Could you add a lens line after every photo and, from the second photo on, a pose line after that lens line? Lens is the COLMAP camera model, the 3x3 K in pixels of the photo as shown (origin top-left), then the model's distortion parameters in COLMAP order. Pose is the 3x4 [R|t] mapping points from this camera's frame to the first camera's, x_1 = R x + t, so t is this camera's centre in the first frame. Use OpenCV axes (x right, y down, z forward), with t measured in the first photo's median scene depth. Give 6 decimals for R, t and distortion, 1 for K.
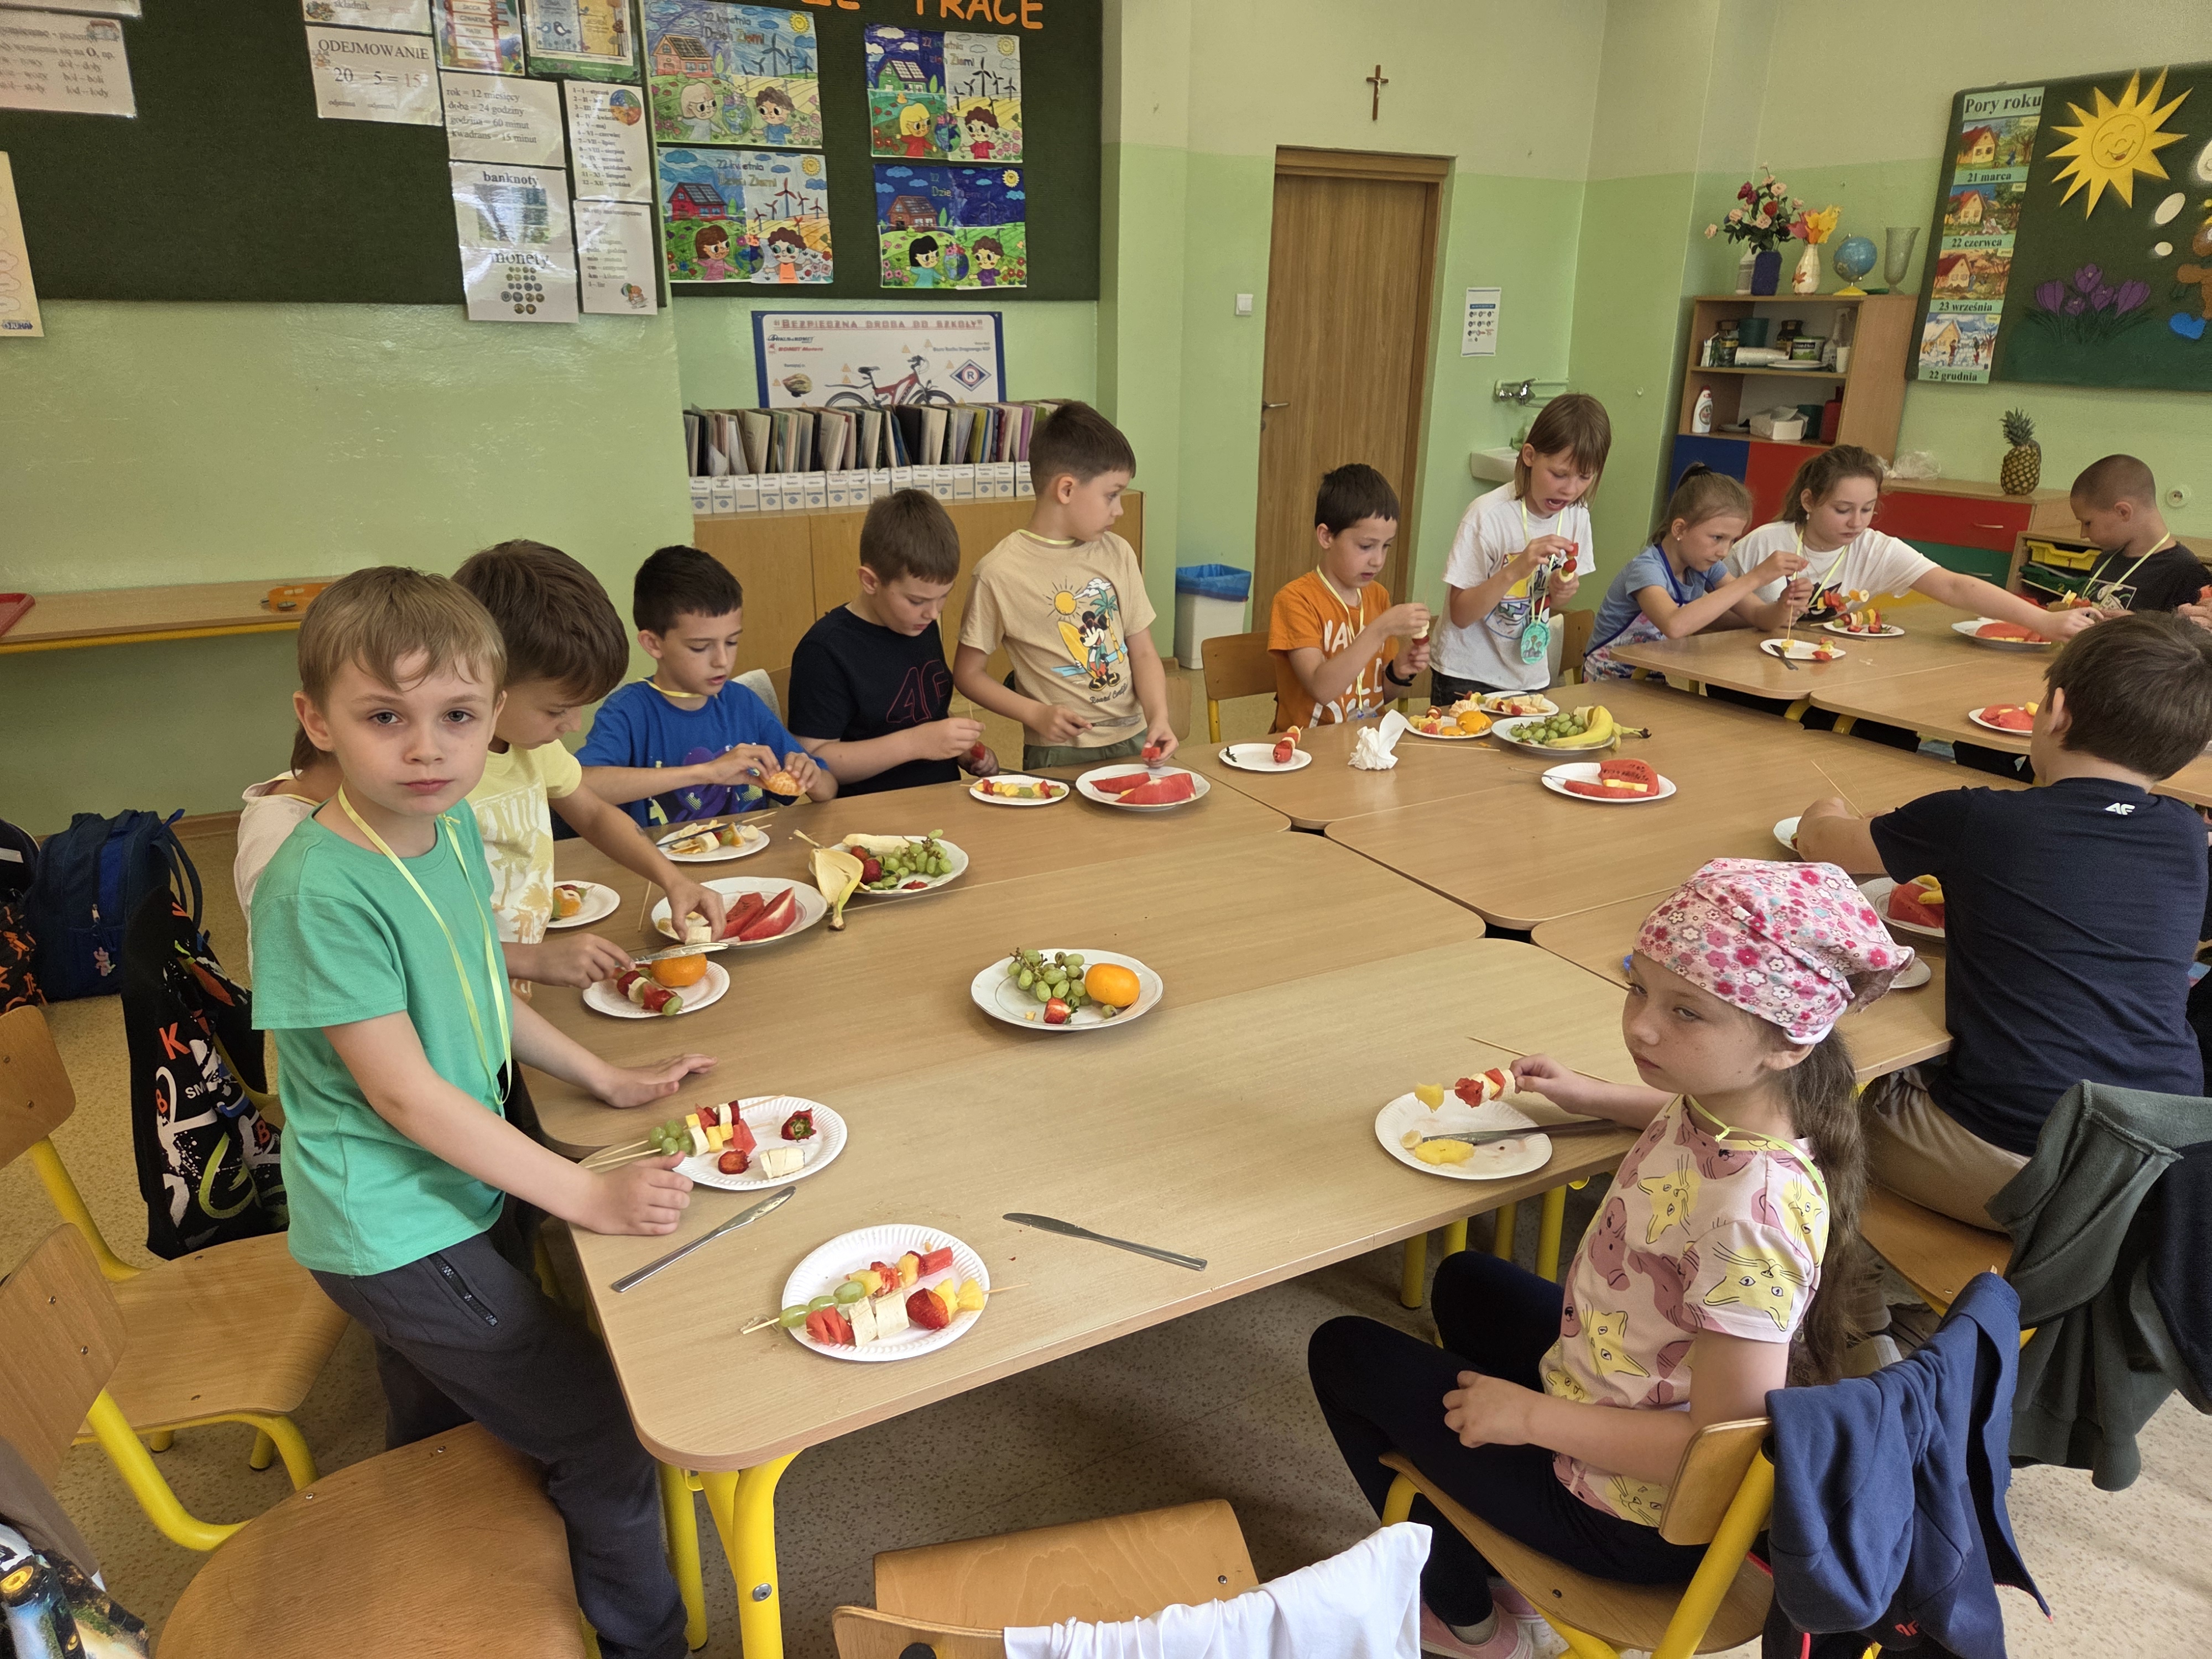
lens RADIAL K [[1480.4, 0, 1116.1], [0, 1480.4, 847.3], [0, 0, 1]] dist [0.048860, -0.027011]
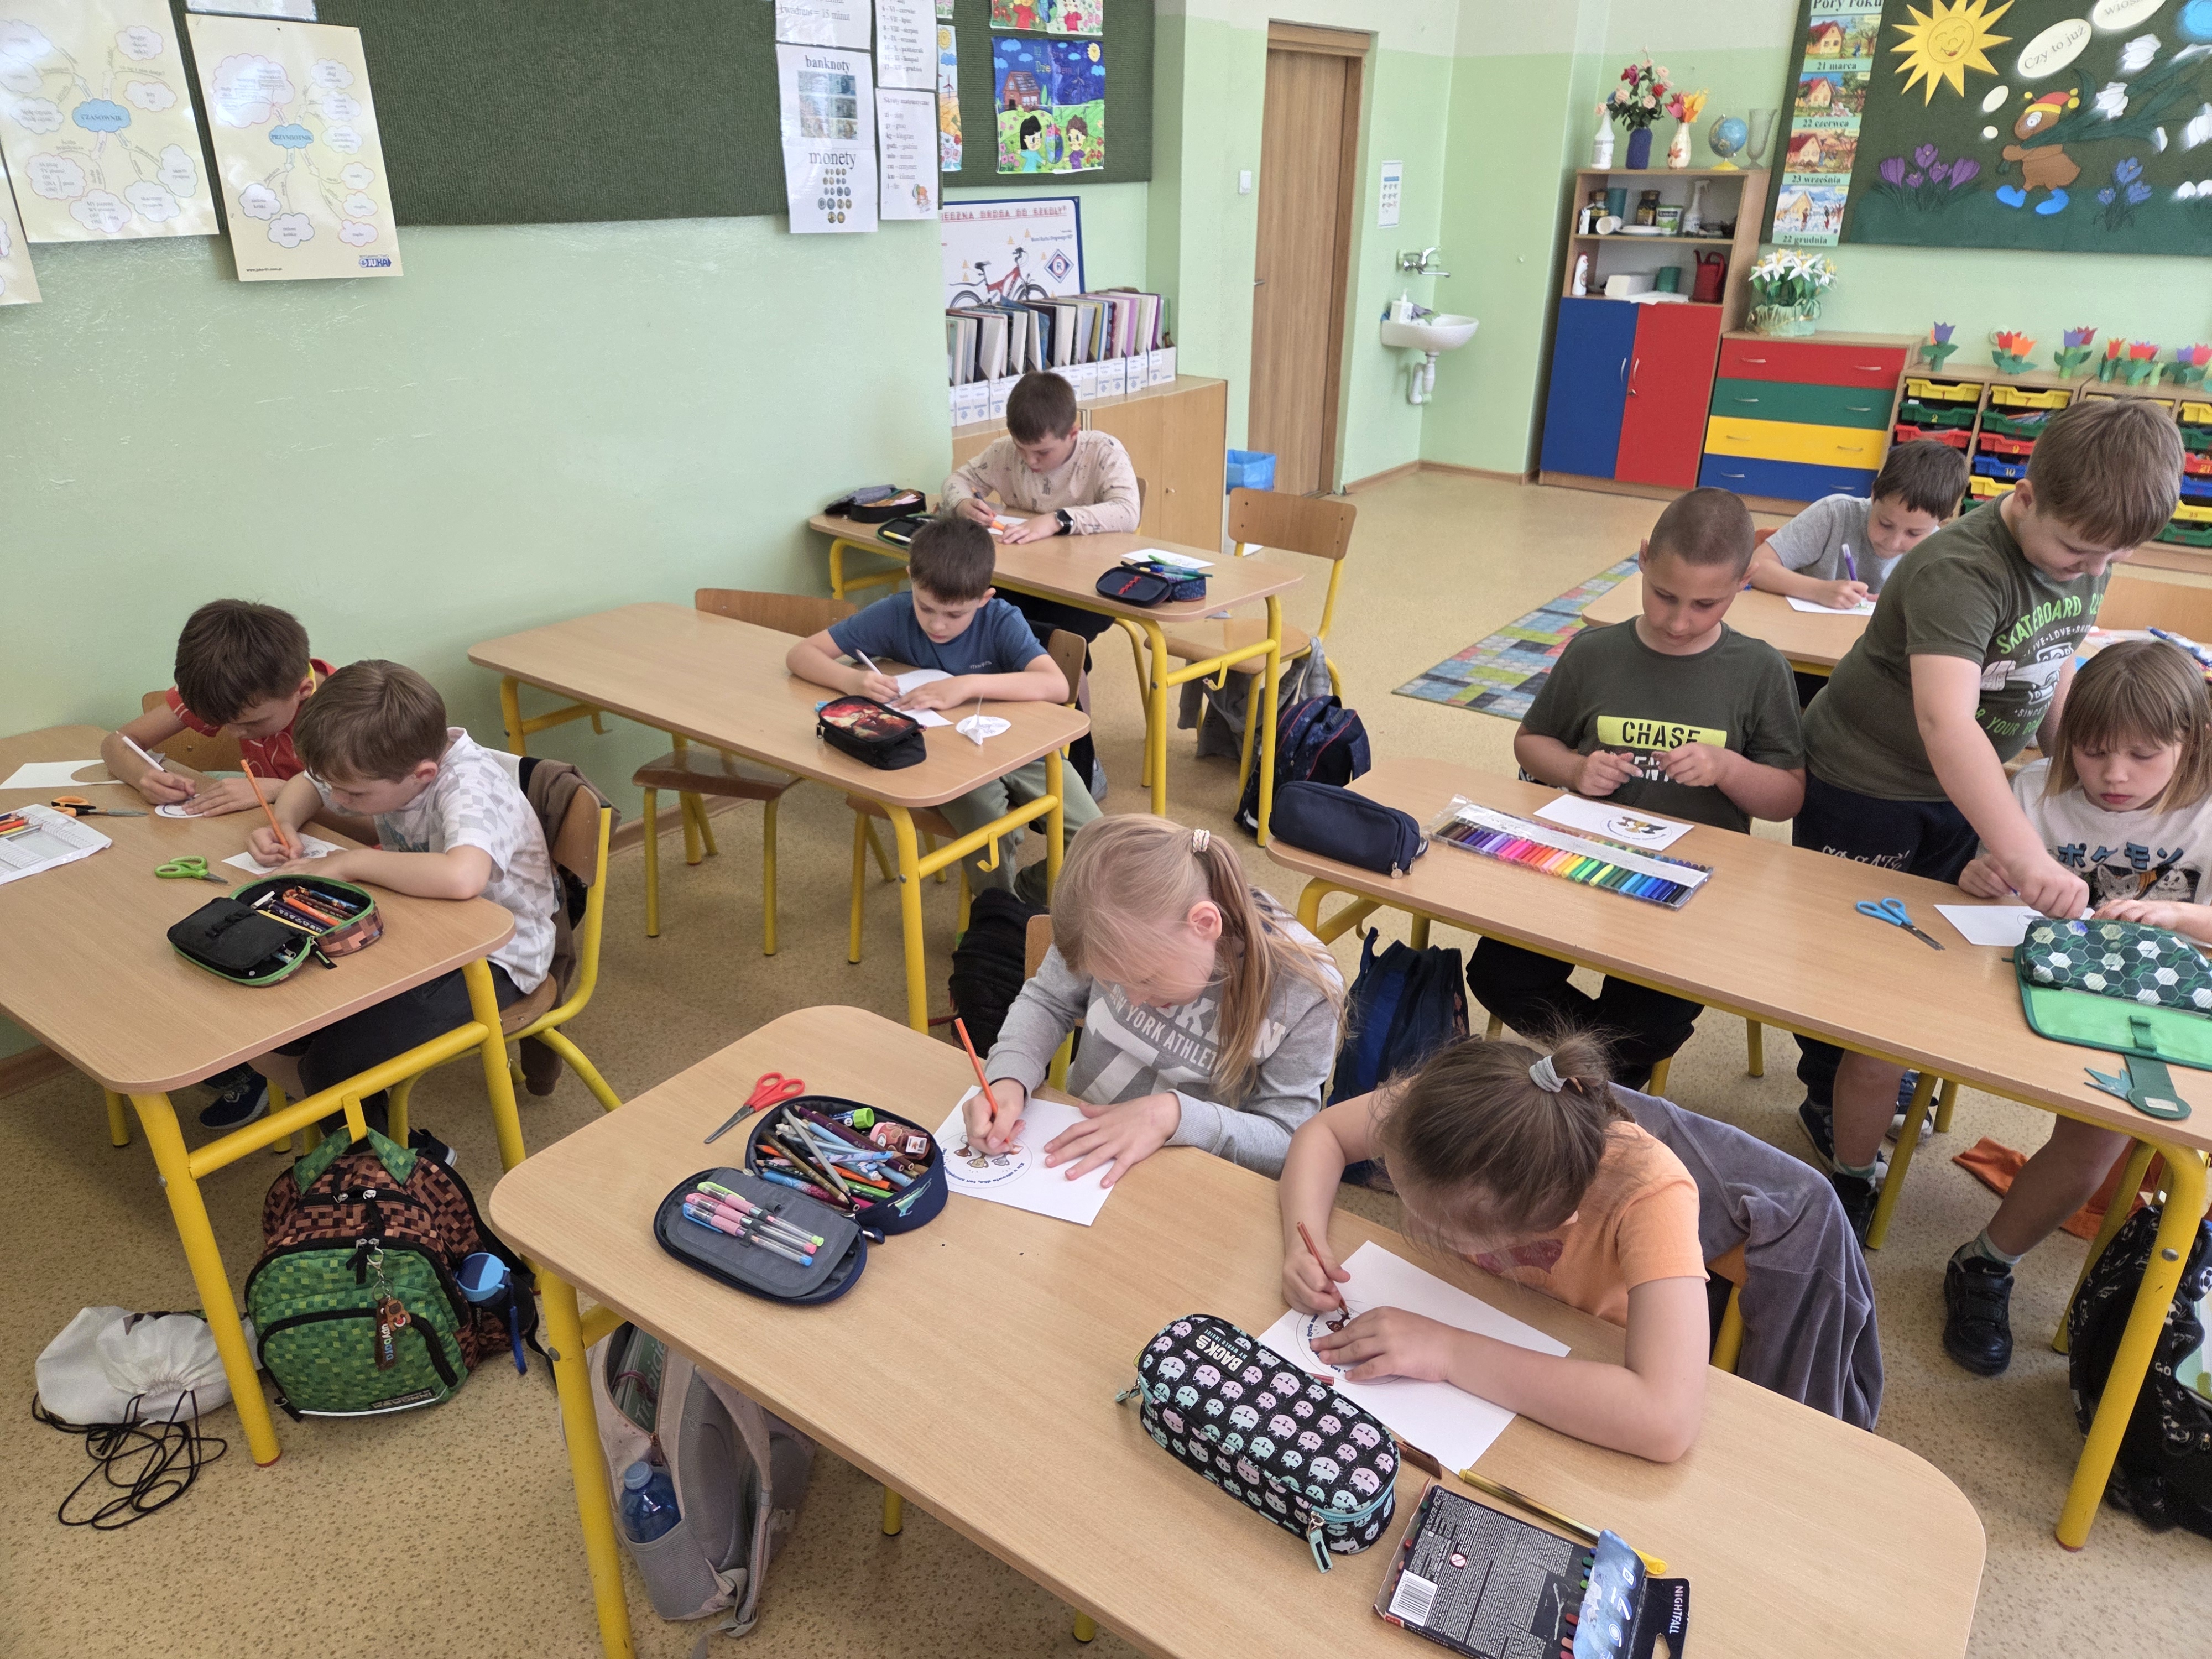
lens RADIAL K [[1480.4, 0, 1105.6], [0, 1480.4, 818.0], [0, 0, 1]] dist [0.048860, -0.027011]
pose [[0.919832, -0.162846, 0.356919, -0.476394], [0.135867, 0.985709, 0.099586, -0.062472], [-0.368035, -0.043109, 0.928812, 0.094650]]
